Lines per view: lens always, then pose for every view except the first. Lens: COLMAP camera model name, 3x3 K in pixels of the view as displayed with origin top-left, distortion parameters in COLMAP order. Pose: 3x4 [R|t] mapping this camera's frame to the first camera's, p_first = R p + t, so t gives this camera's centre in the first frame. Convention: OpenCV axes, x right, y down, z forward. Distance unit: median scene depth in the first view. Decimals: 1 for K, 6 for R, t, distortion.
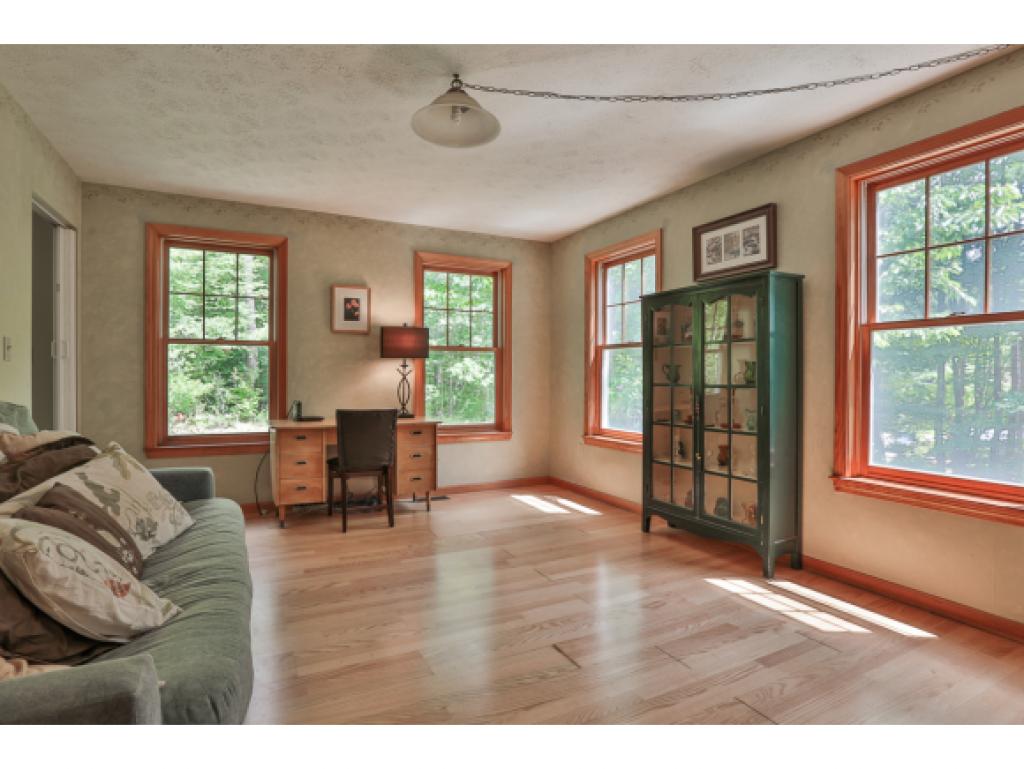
lens RADIAL K [[523.6, 0, 524.7], [0, 523.6, 375.6], [0, 0, 1]] dist [0.000893, -0.000091]
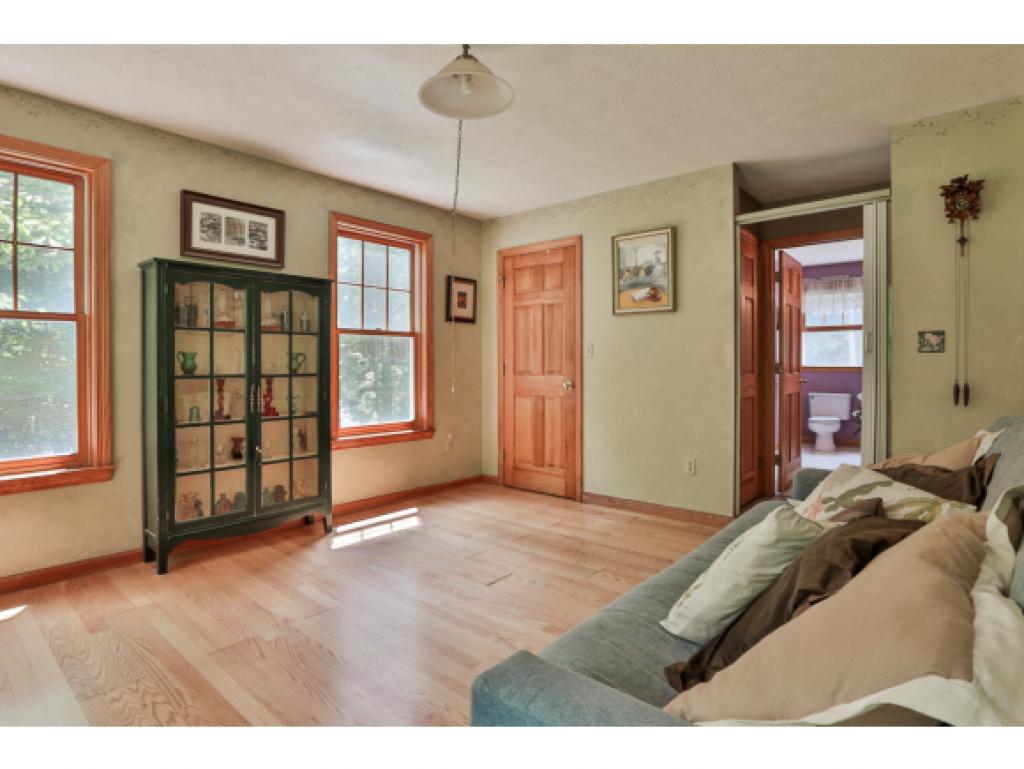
lens RADIAL K [[523.6, 0, 524.7], [0, 523.6, 375.6], [0, 0, 1]] dist [0.000893, -0.000091]
pose [[-0.330033, -0.023348, 0.943681, -0.746881], [-0.001513, 0.999706, 0.024205, -0.006848], [-0.943968, 0.006561, -0.329971, 0.872577]]
